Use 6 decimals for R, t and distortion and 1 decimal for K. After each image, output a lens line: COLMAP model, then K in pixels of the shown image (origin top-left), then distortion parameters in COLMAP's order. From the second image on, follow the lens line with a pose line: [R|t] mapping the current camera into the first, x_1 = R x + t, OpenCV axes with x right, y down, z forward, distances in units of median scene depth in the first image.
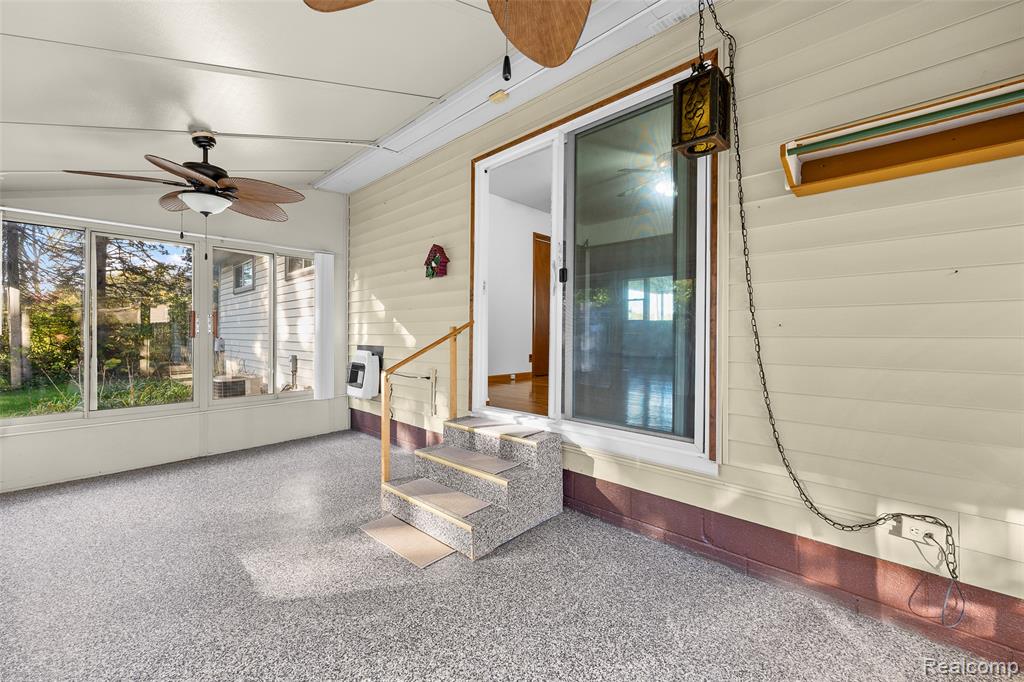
lens RADIAL K [[408.3, 0, 505.7], [0, 408.3, 340.1], [0, 0, 1]] dist [-0.003099, -0.000249]
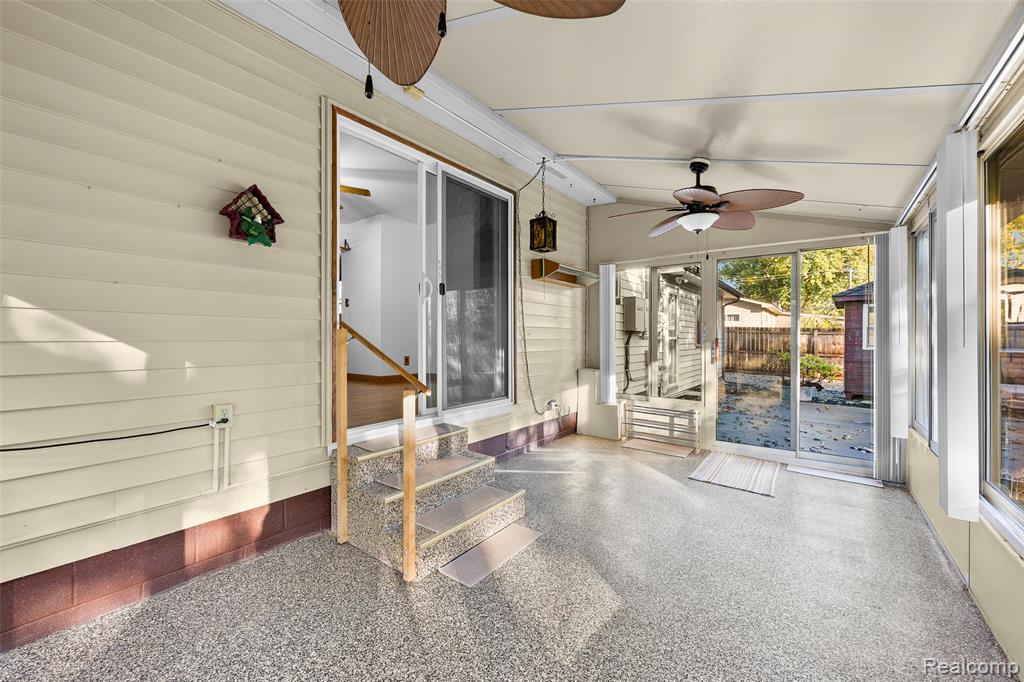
lens RADIAL K [[408.3, 0, 506.1], [0, 408.3, 336.3], [0, 0, 1]] dist [-0.003099, -0.000249]
pose [[-0.102795, -0.011158, 0.994640, -1.066068], [-0.006897, 0.999921, 0.010505, -0.035988], [-0.994679, -0.005780, -0.102864, 0.937615]]
